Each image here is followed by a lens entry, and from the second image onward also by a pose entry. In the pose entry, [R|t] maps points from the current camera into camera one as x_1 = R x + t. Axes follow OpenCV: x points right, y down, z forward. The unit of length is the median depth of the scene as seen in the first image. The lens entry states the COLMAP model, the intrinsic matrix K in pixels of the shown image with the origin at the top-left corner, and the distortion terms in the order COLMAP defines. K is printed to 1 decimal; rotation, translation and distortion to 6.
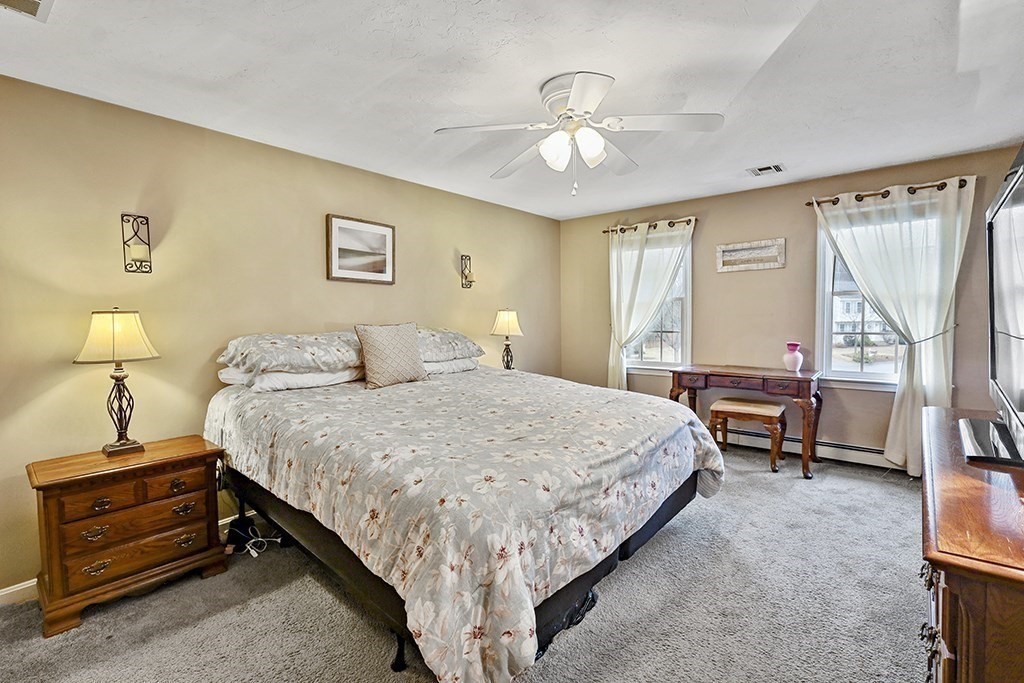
lens RADIAL K [[470.3, 0, 512.8], [0, 470.3, 336.3], [0, 0, 1]] dist [-0.004676, 0.000010]
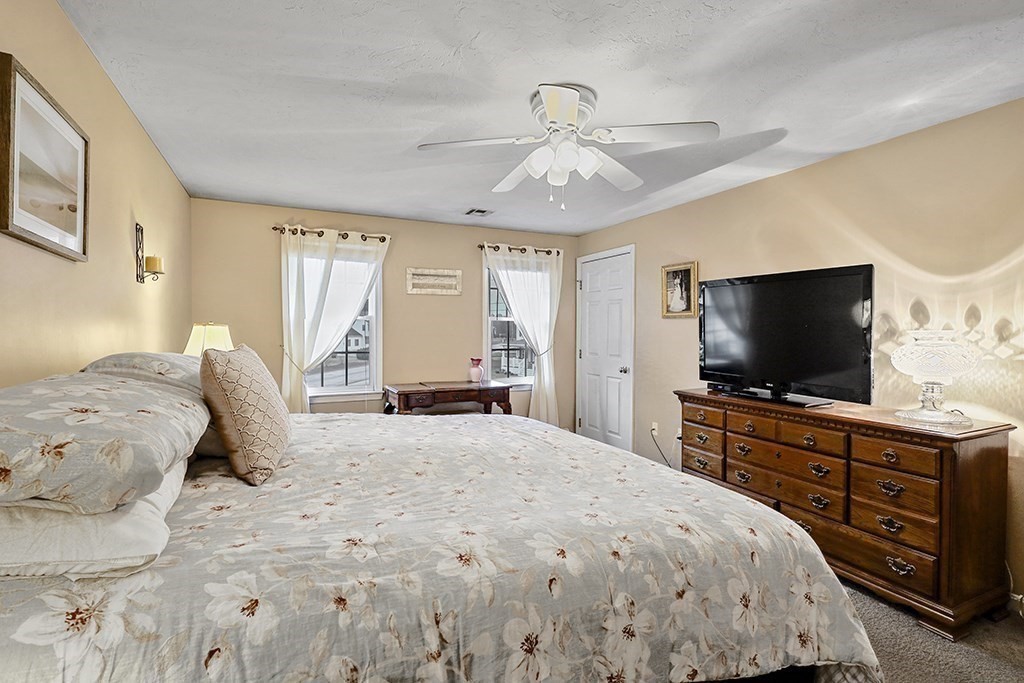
lens RADIAL K [[470.3, 0, 510.6], [0, 470.3, 335.8], [0, 0, 1]] dist [-0.004676, 0.000010]
pose [[0.429511, 0.008451, 0.903022, -0.491587], [0.030390, 0.999255, -0.023806, -0.014504], [-0.902550, 0.037667, 0.428934, 0.435402]]
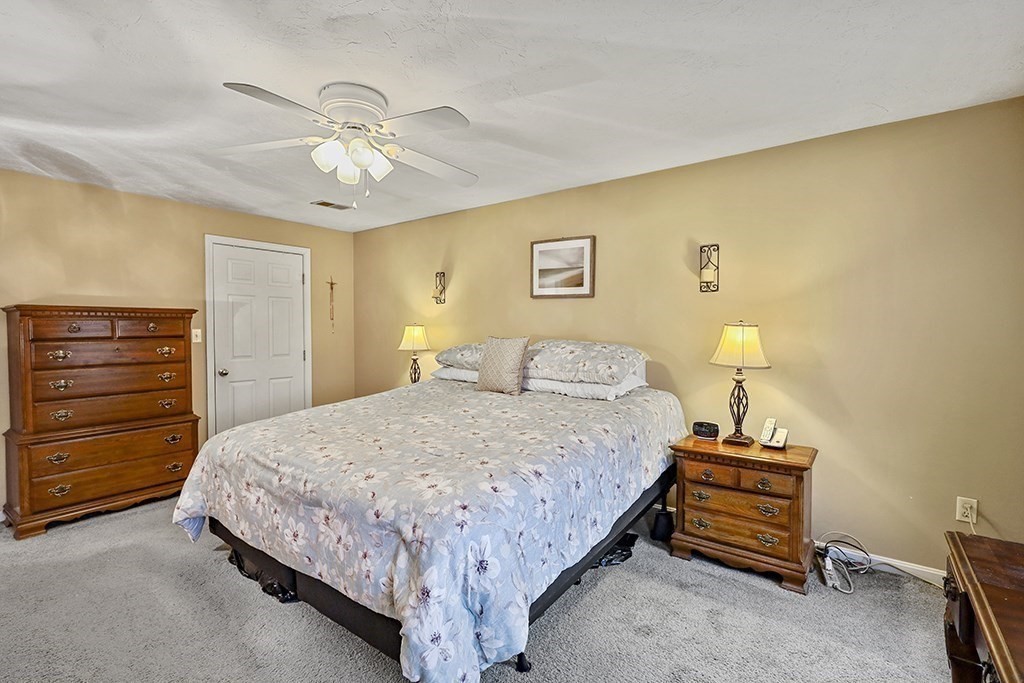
lens RADIAL K [[470.3, 0, 515.0], [0, 470.3, 340.9], [0, 0, 1]] dist [-0.004676, 0.000010]
pose [[0.026509, 0.037075, -0.998961, 0.692805], [-0.055632, 0.997818, 0.035556, -0.047538], [0.998099, 0.054632, 0.028514, 0.826349]]
